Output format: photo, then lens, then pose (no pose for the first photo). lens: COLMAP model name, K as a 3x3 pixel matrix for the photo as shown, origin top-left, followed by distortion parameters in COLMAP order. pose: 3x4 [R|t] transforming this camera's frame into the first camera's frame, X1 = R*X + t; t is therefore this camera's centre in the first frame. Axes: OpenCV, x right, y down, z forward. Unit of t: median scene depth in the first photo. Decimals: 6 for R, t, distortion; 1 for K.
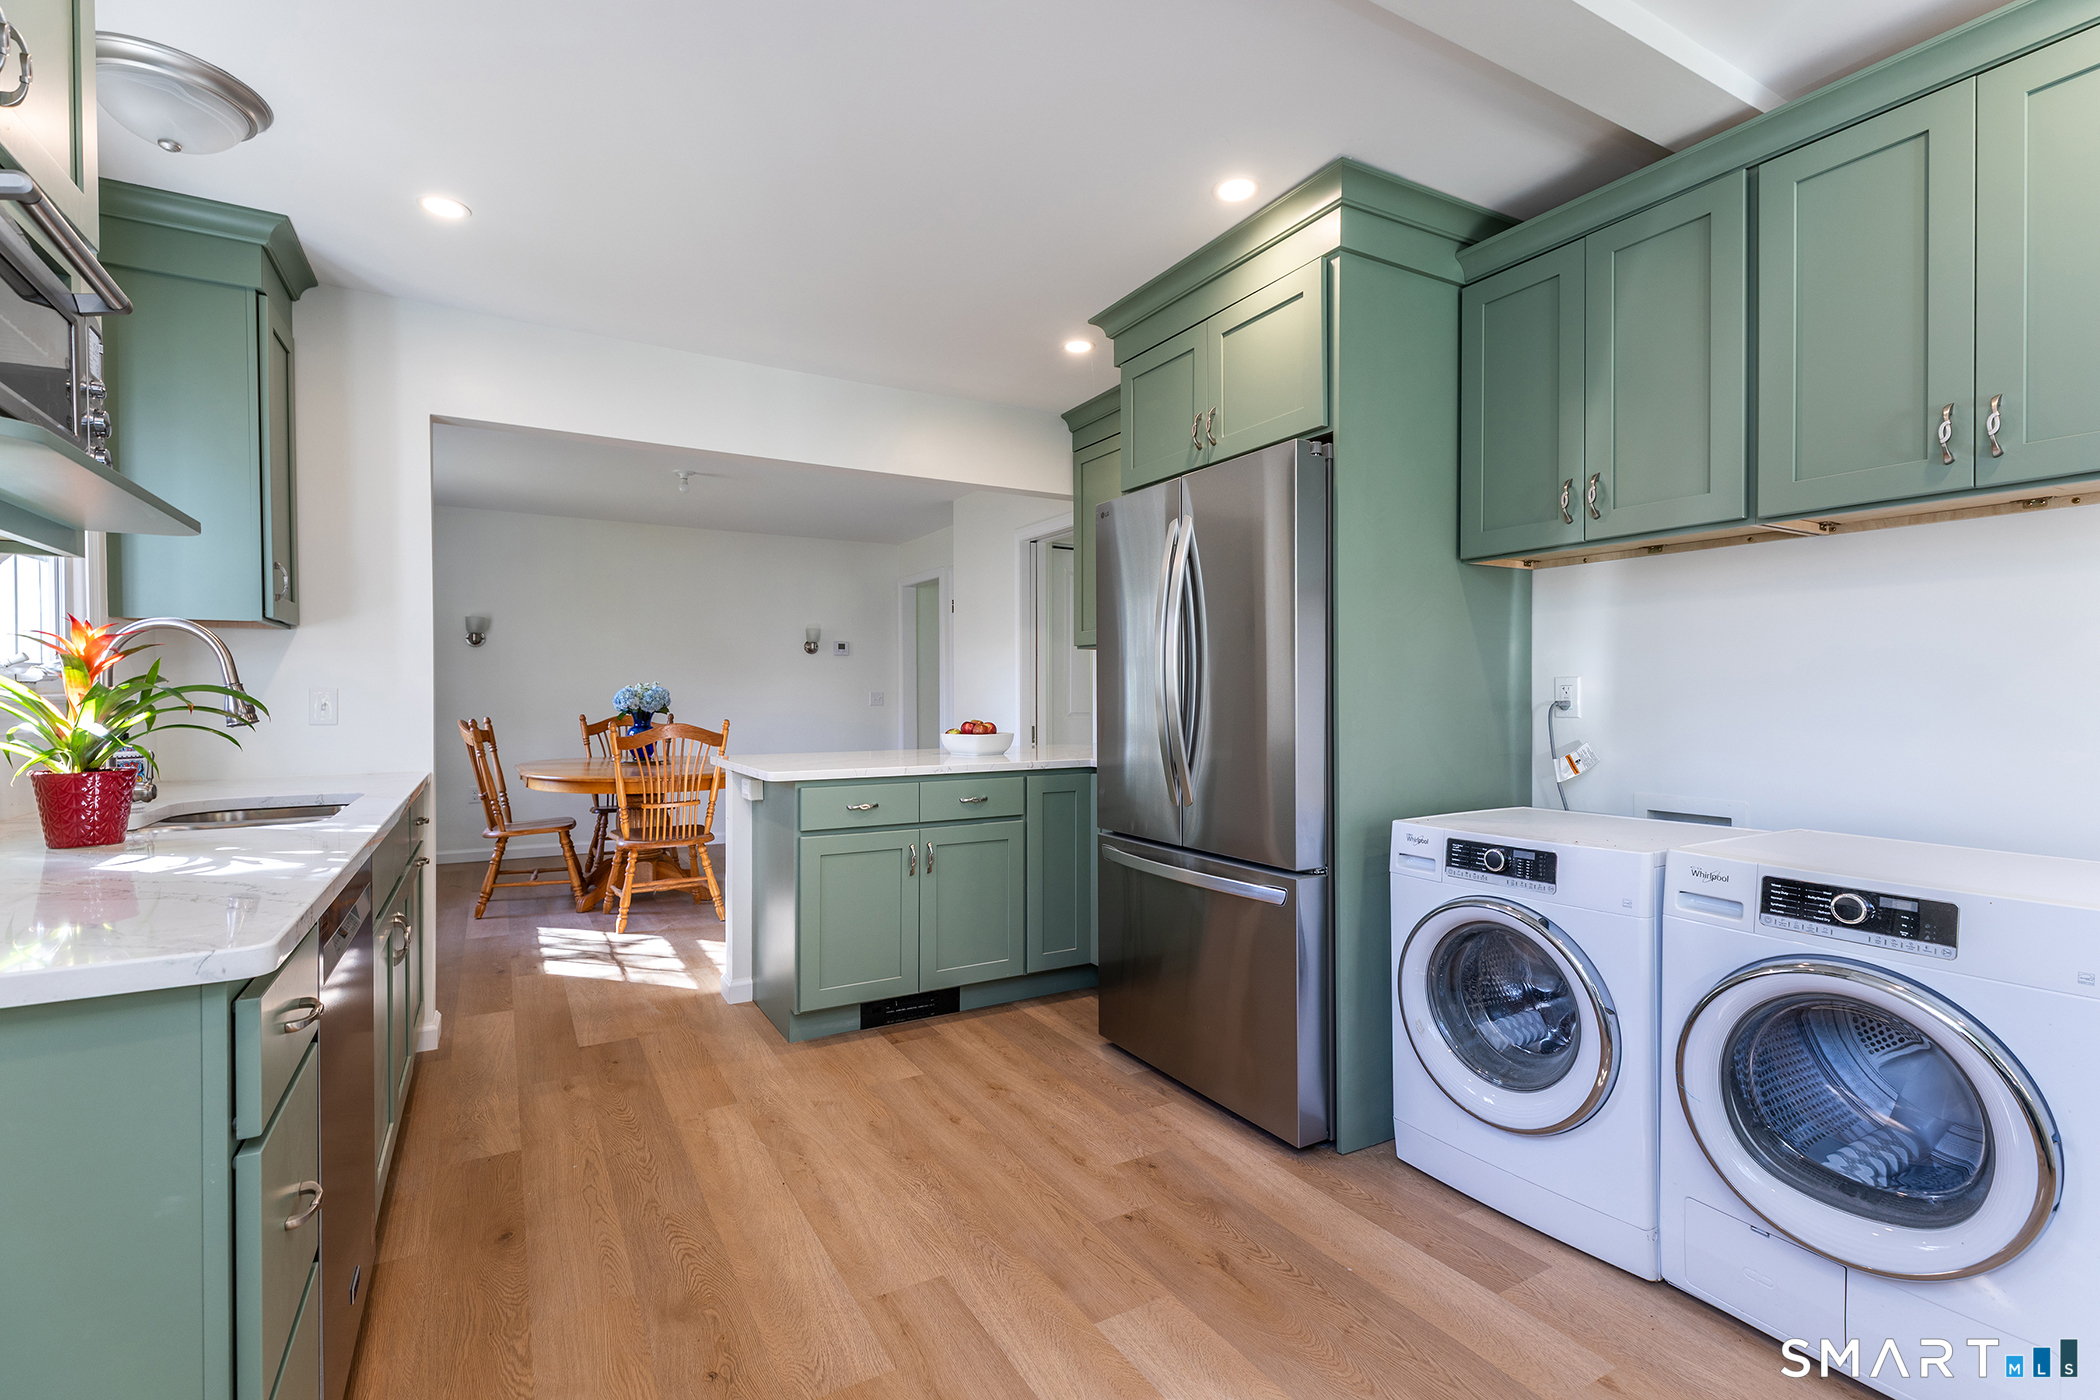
lens RADIAL K [[964.9, 0, 1046.8], [0, 964.9, 696.5], [0, 0, 1]] dist [0.015495, -0.000065]
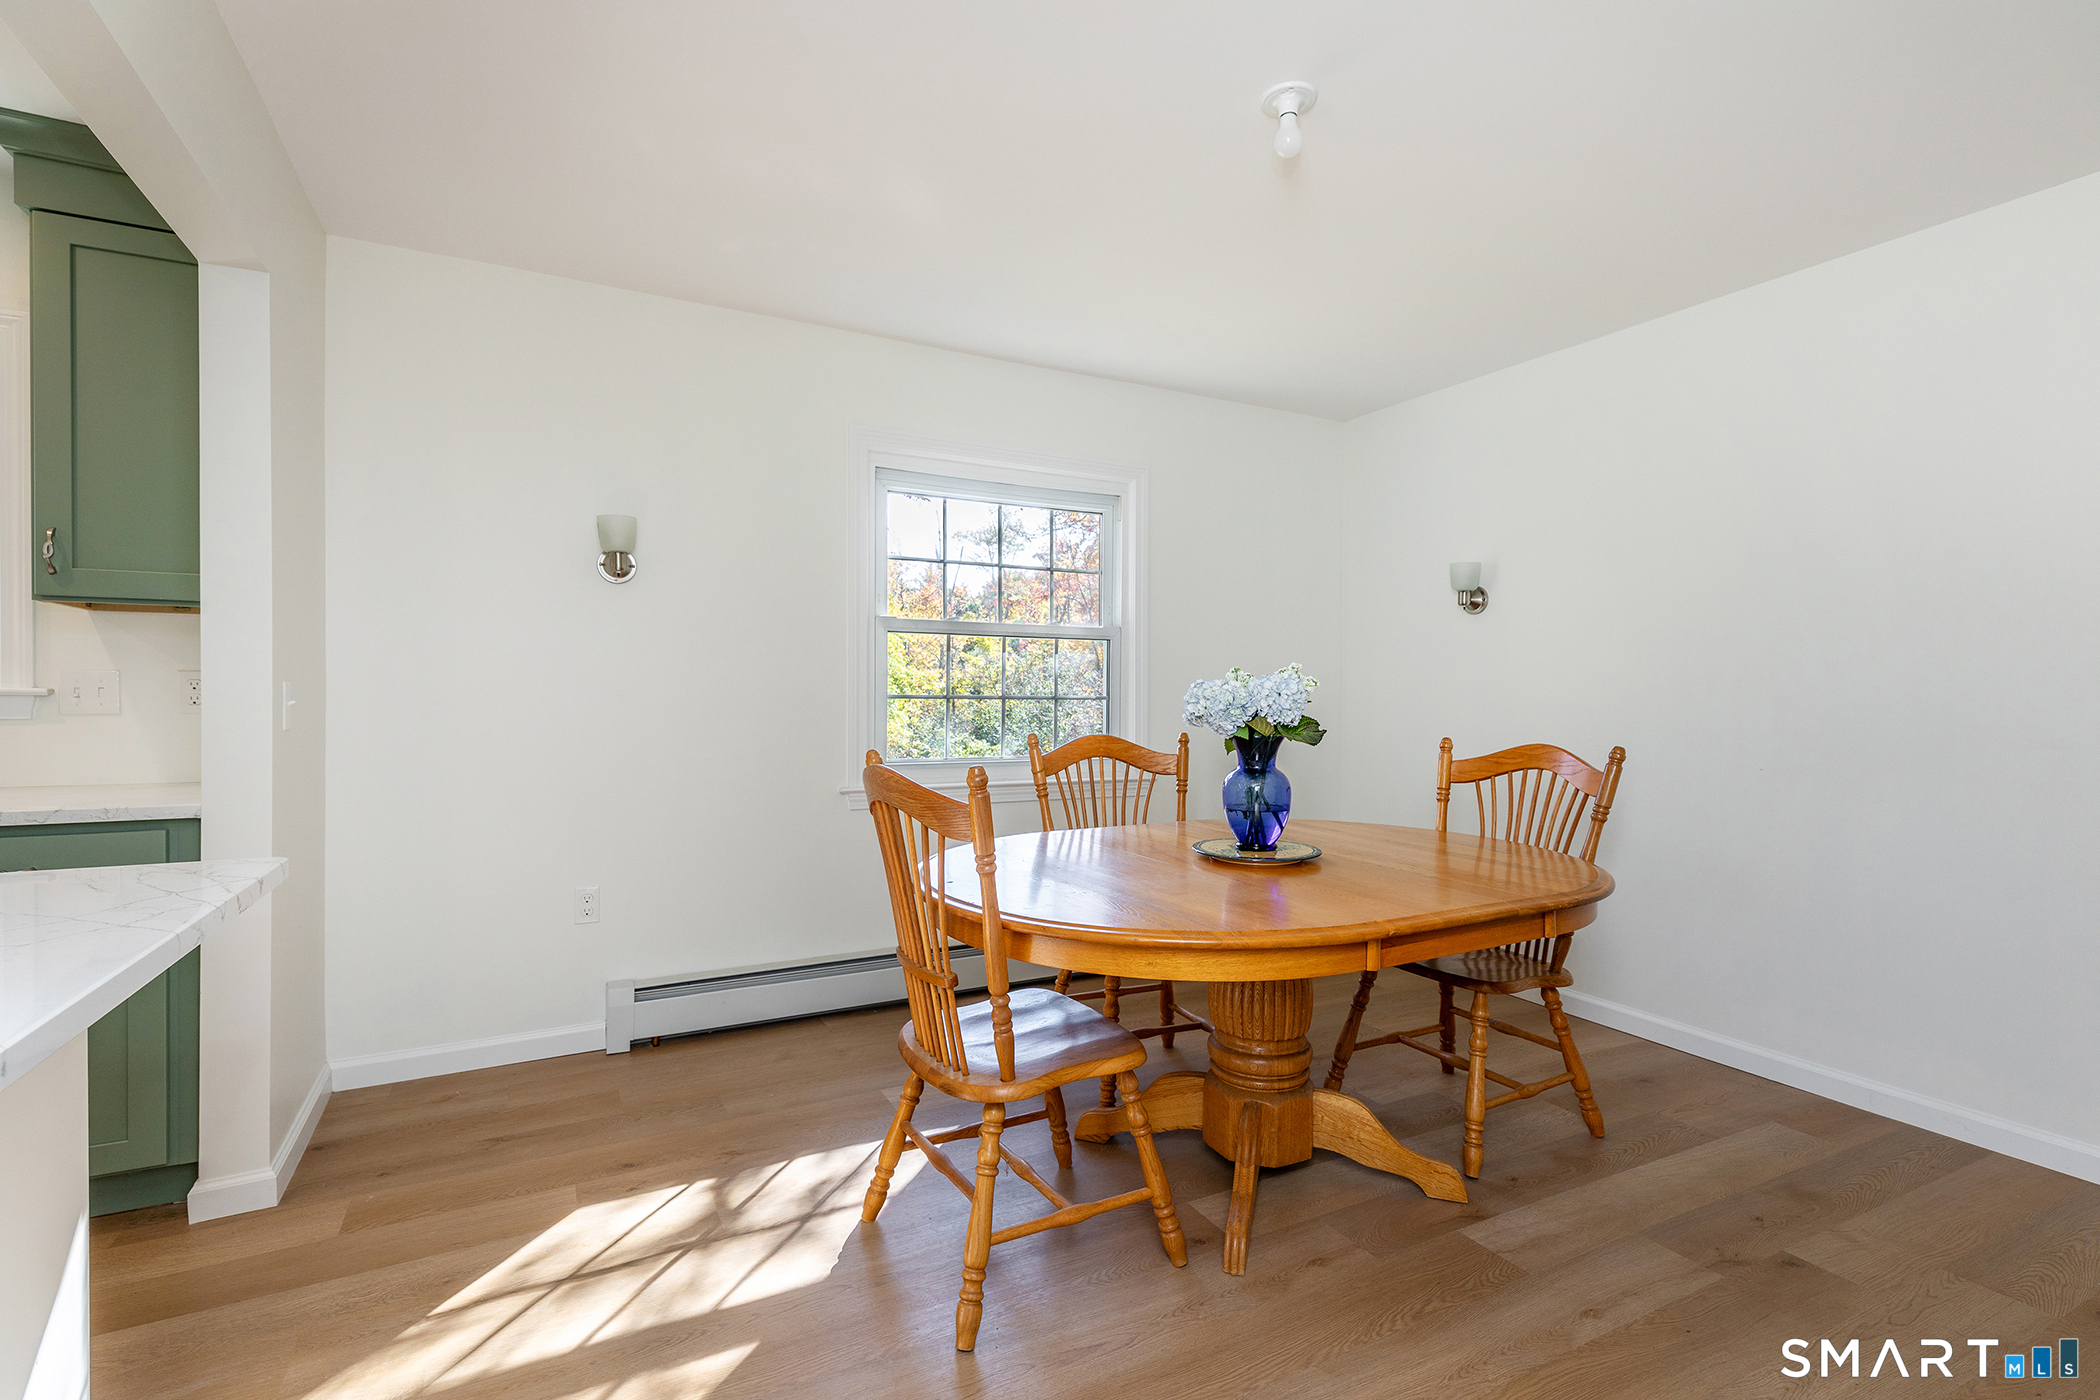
lens RADIAL K [[964.9, 0, 1047.4], [0, 964.9, 698.3], [0, 0, 1]] dist [0.015495, -0.000065]
pose [[-0.039117, 0.006275, -0.999215, 0.004019], [-0.013835, 0.999881, 0.006821, -0.001819], [0.999139, 0.014091, -0.039026, 0.915489]]
